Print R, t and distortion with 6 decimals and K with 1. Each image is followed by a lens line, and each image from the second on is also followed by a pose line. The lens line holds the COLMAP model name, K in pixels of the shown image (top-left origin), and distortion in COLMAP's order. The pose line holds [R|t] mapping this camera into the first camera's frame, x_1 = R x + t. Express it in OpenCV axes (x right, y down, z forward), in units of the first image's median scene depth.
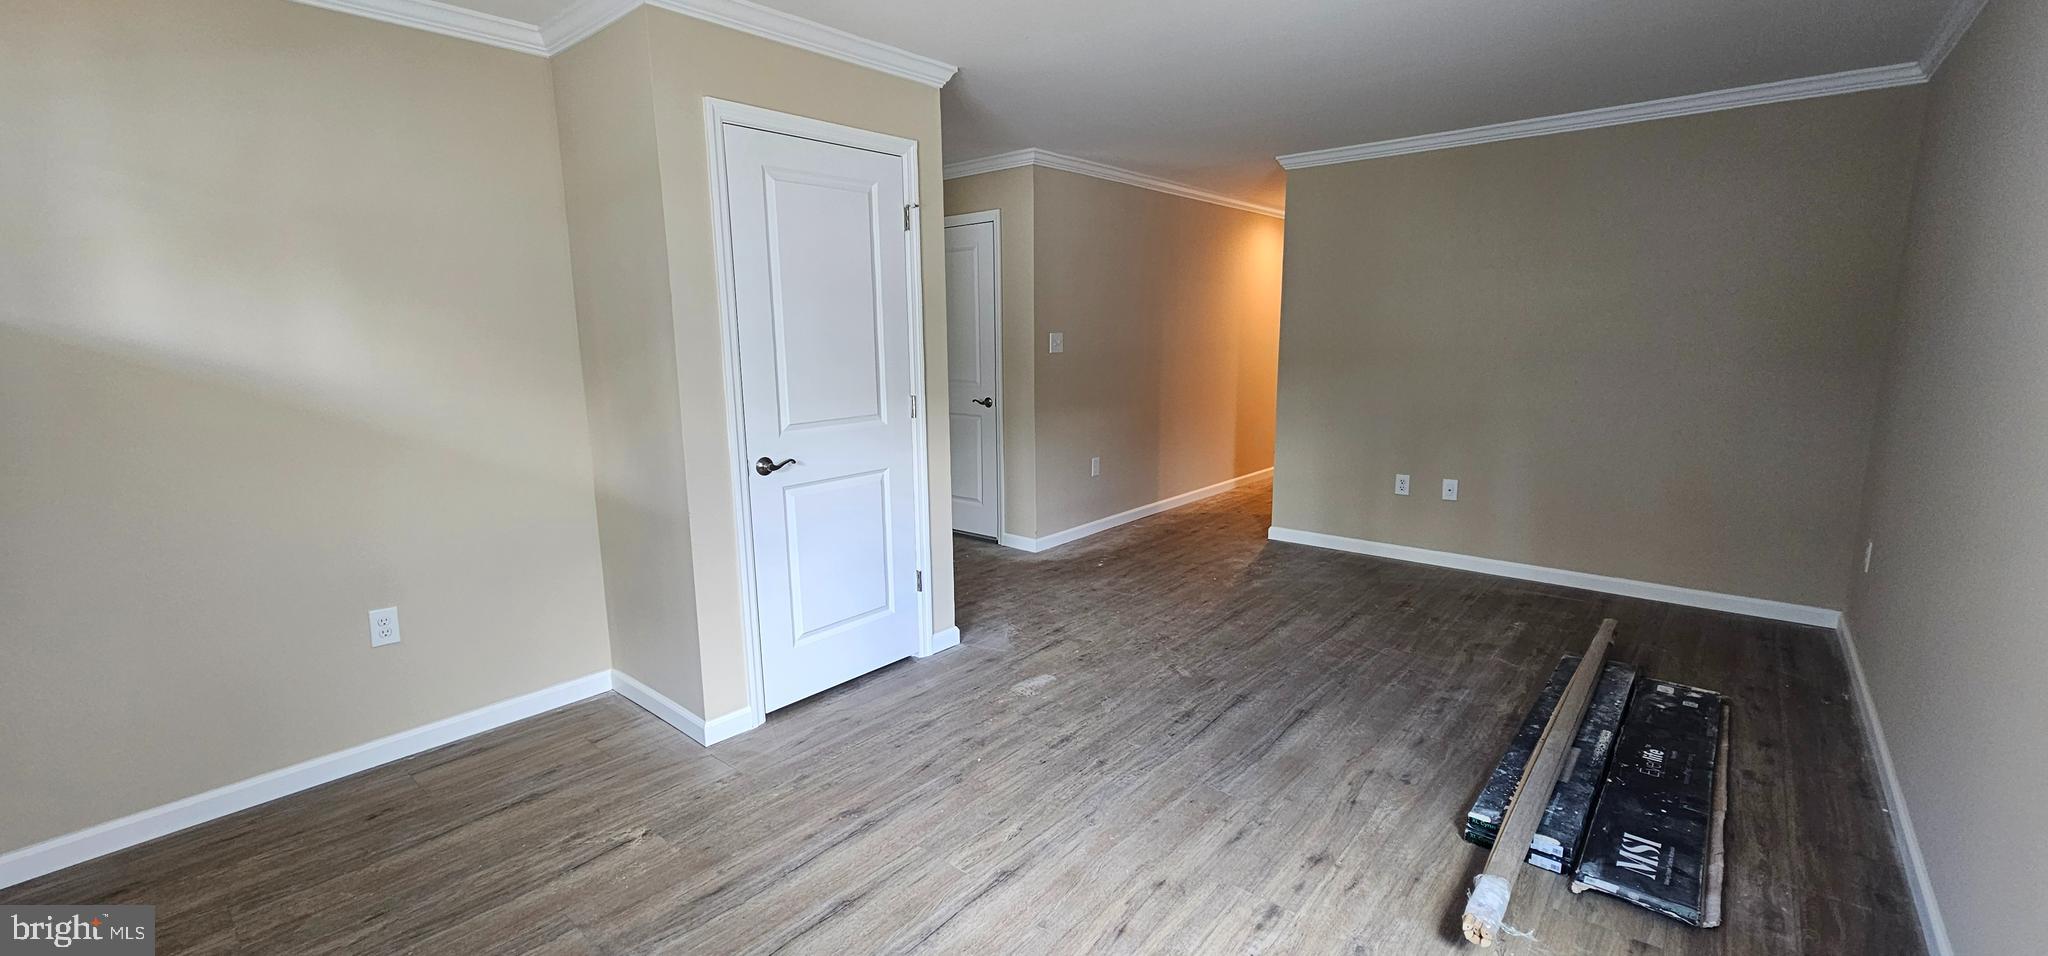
lens RADIAL K [[838.8, 0, 1015.4], [0, 838.8, 476.5], [0, 0, 1]] dist [-0.001162, -0.000709]
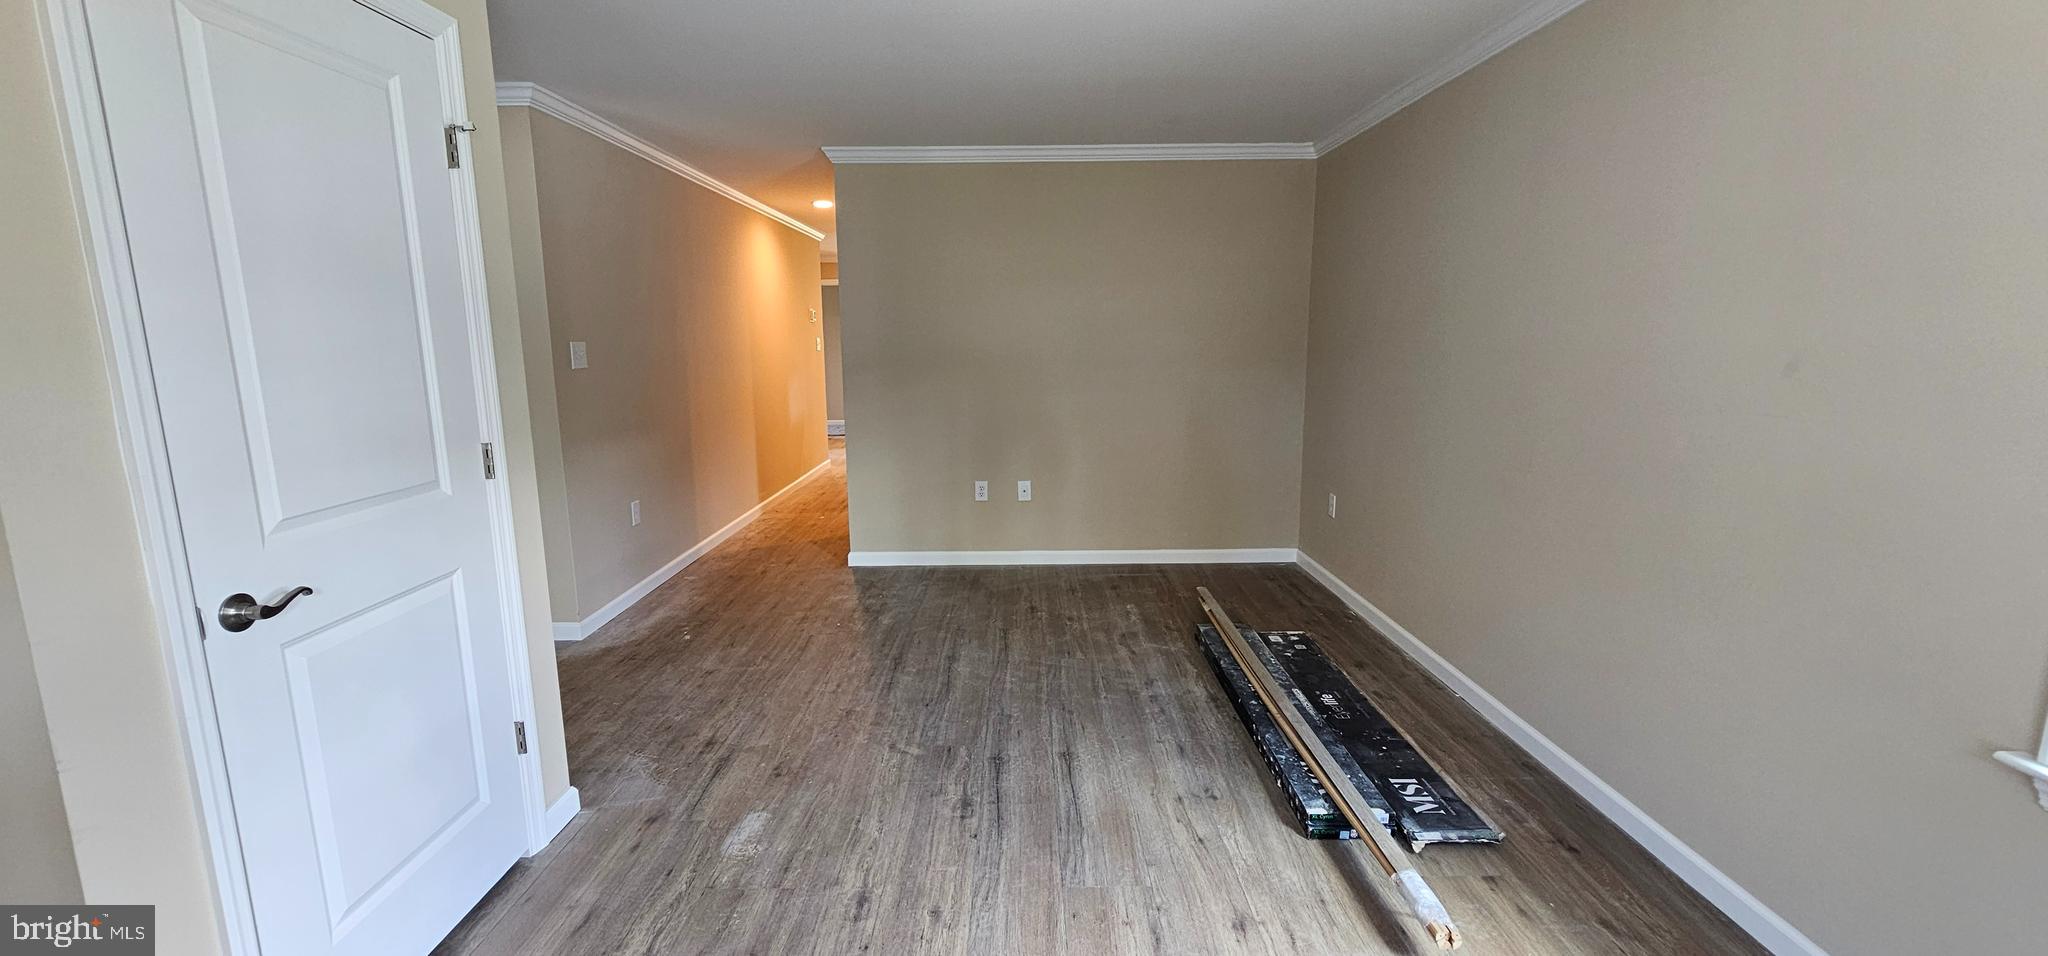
lens RADIAL K [[838.8, 0, 1020.5], [0, 838.8, 475.3], [0, 0, 1]] dist [-0.001162, -0.000709]
pose [[0.755476, -0.102998, 0.647029, -0.234482], [0.111653, 0.993359, 0.027763, -0.048418], [-0.645592, 0.051269, 0.761960, 0.298787]]
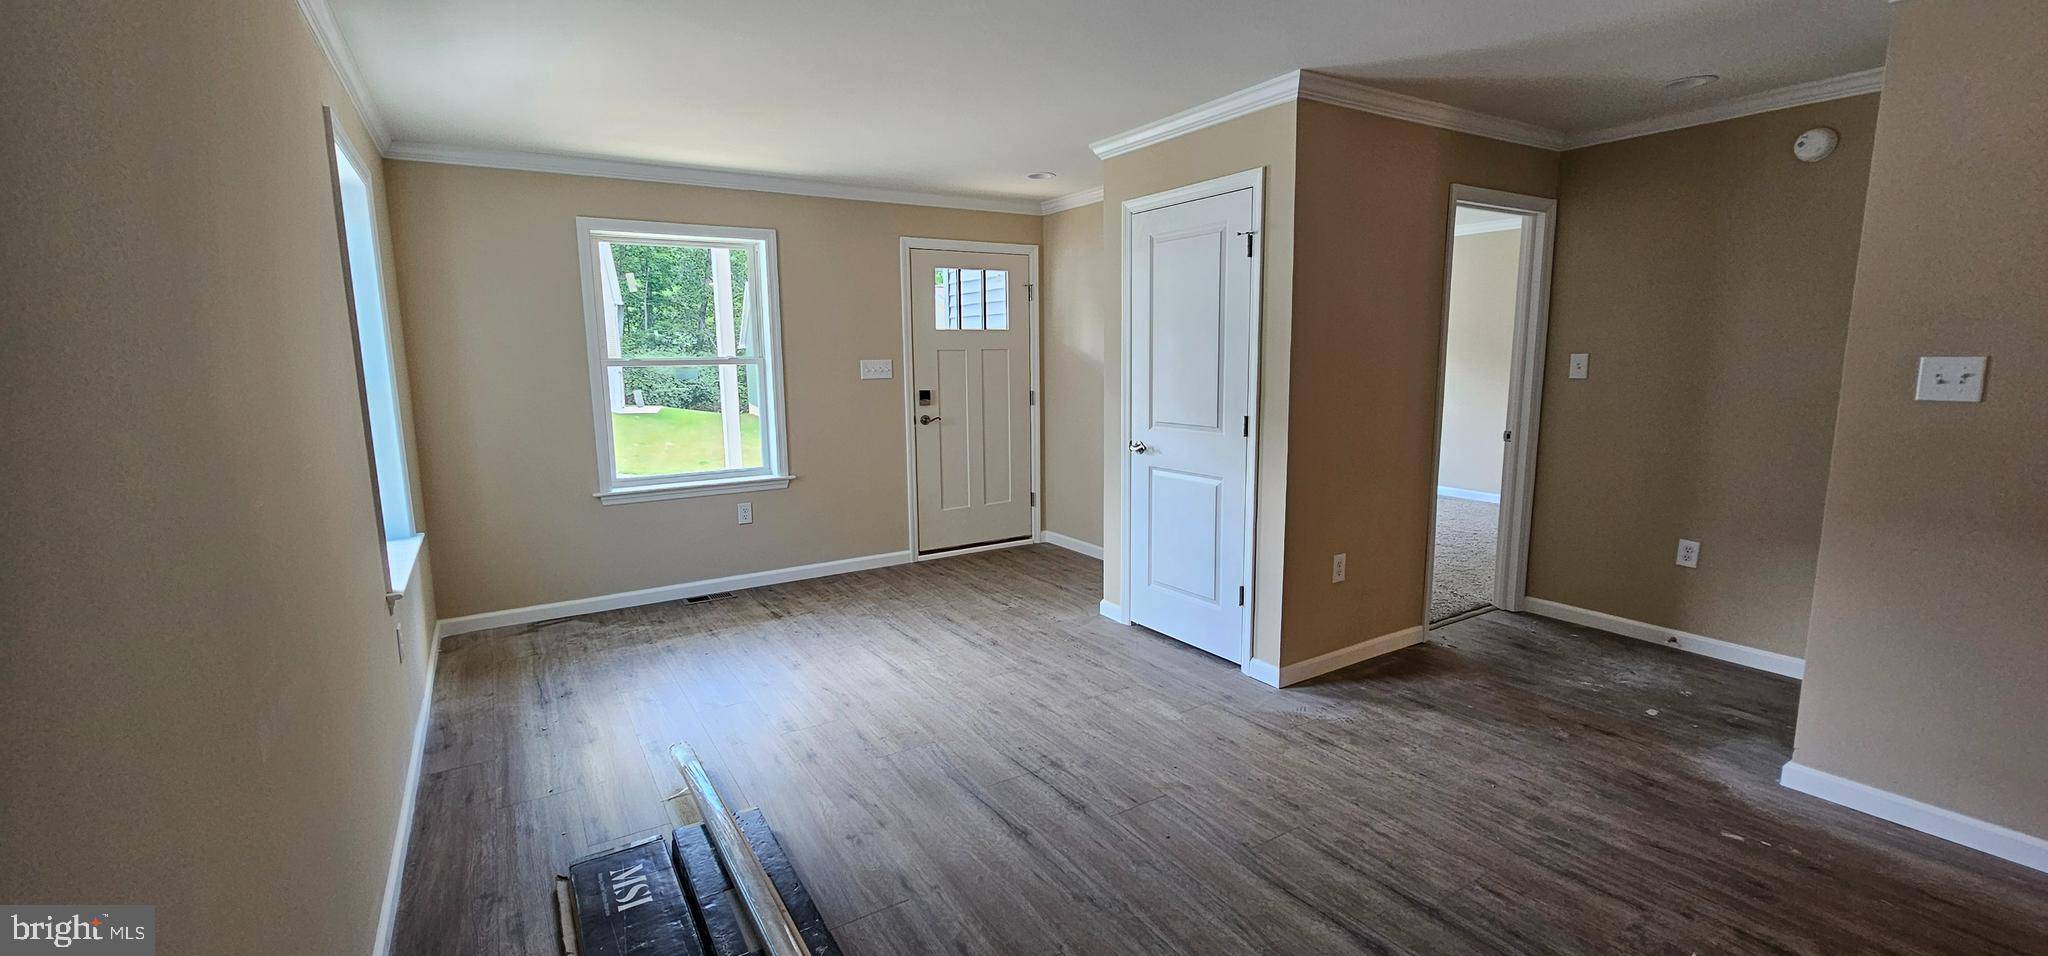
lens RADIAL K [[838.8, 0, 1021.9], [0, 838.8, 468.3], [0, 0, 1]] dist [-0.001162, -0.000709]
pose [[-0.290338, 0.150152, -0.945071, 0.979729], [-0.149895, 0.968285, 0.199890, -0.205547], [0.945111, 0.199697, -0.258623, 1.057944]]
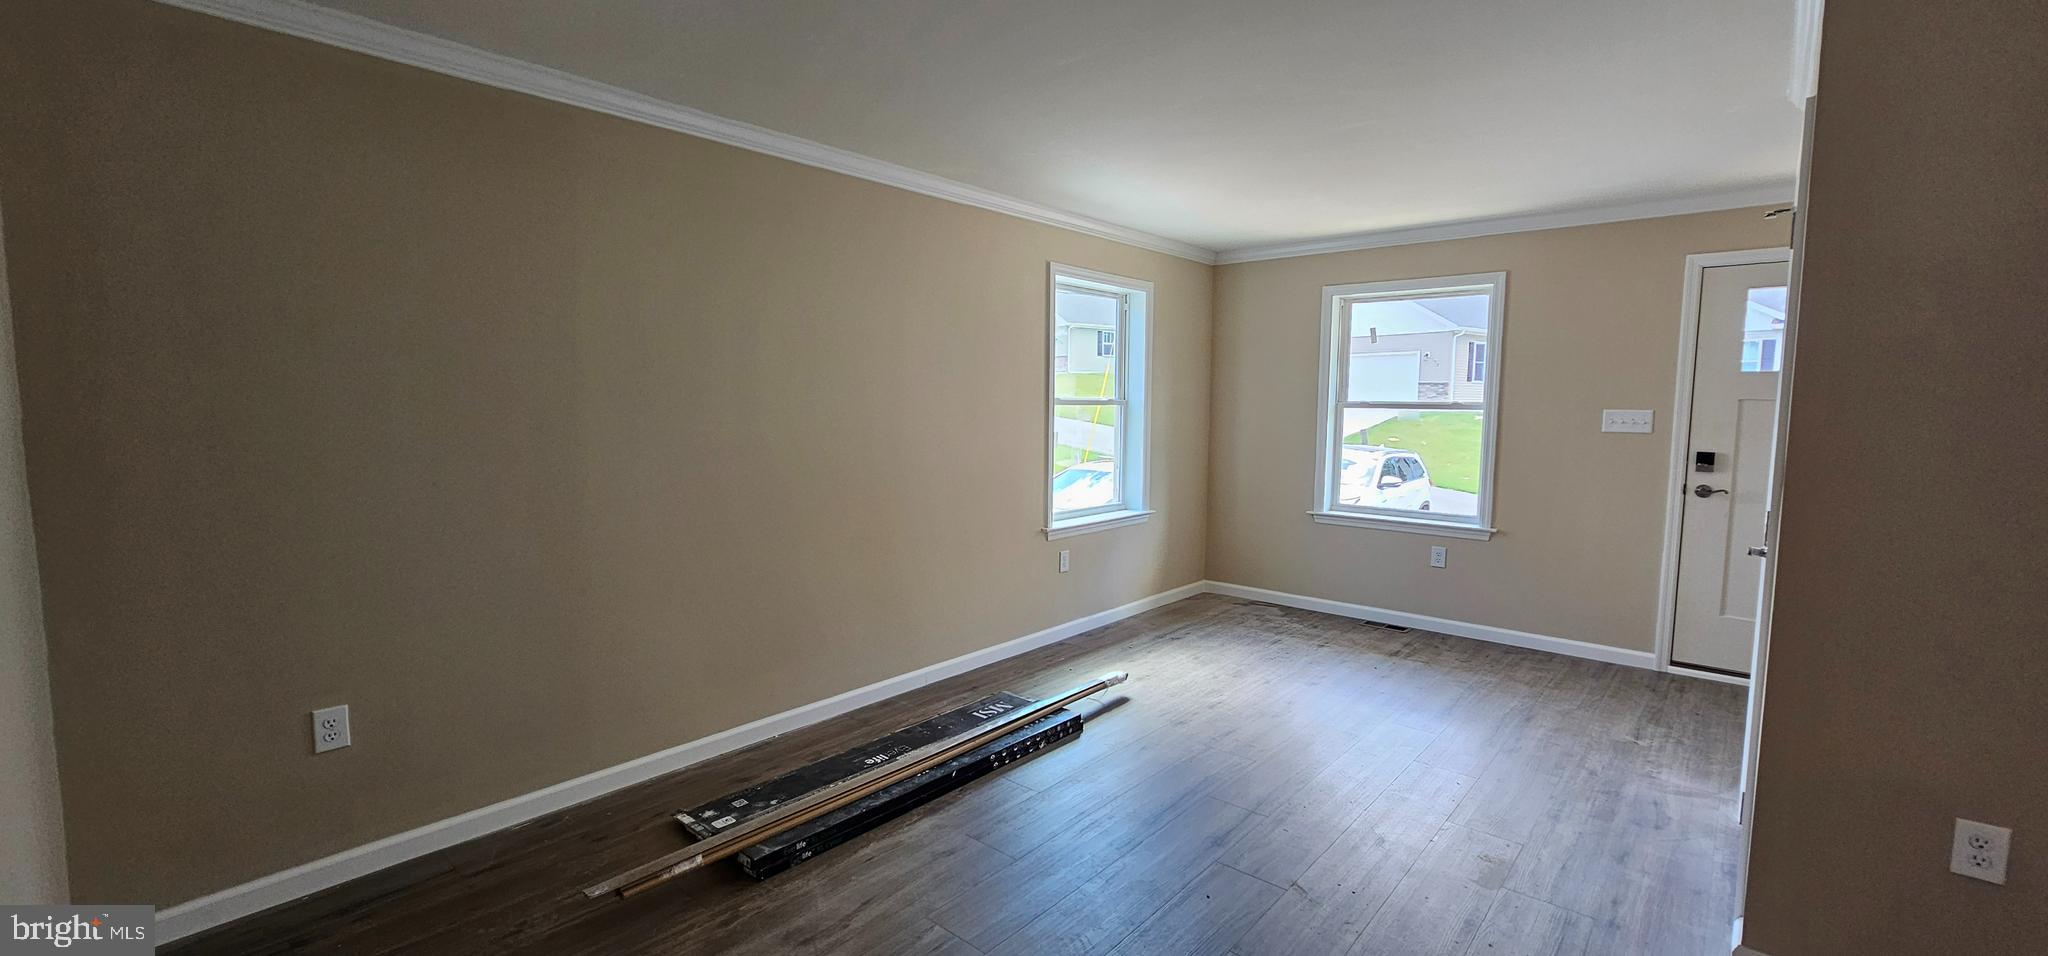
lens RADIAL K [[838.8, 0, 1023.6], [0, 838.8, 470.2], [0, 0, 1]] dist [-0.001162, -0.000709]
pose [[-0.999970, 0.004466, 0.006352, 0.440746], [0.005942, 0.966721, 0.255765, -0.296570], [-0.004999, 0.255795, -0.966718, 1.653634]]
